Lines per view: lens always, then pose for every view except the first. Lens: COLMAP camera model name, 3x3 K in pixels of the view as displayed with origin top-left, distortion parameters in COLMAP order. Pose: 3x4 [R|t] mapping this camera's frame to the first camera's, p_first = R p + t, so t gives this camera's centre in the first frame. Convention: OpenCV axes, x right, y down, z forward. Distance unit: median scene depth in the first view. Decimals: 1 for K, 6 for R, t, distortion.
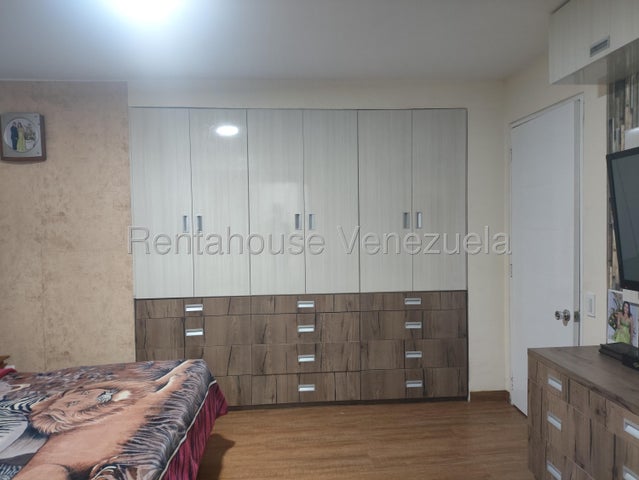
lens RADIAL K [[475.2, 0, 315.1], [0, 475.2, 238.3], [0, 0, 1]] dist [0.046931, -0.059944]
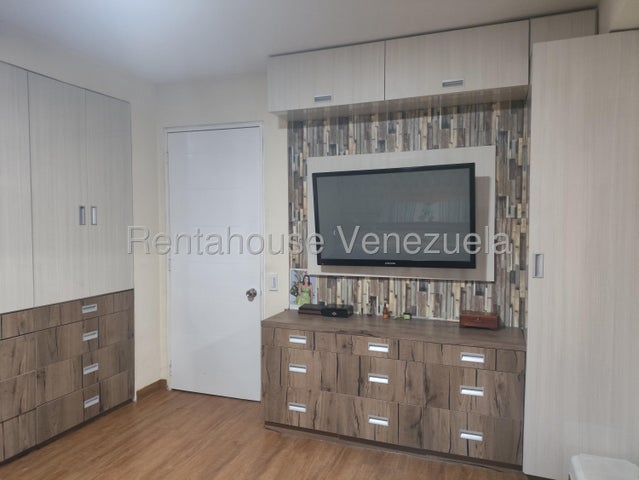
lens RADIAL K [[475.2, 0, 315.1], [0, 475.2, 238.3], [0, 0, 1]] dist [0.046931, -0.059944]
pose [[0.394125, -0.017434, 0.918892, -0.440688], [0.023399, 0.999686, 0.008931, 0.005240], [-0.918759, 0.017981, 0.394409, 0.270125]]
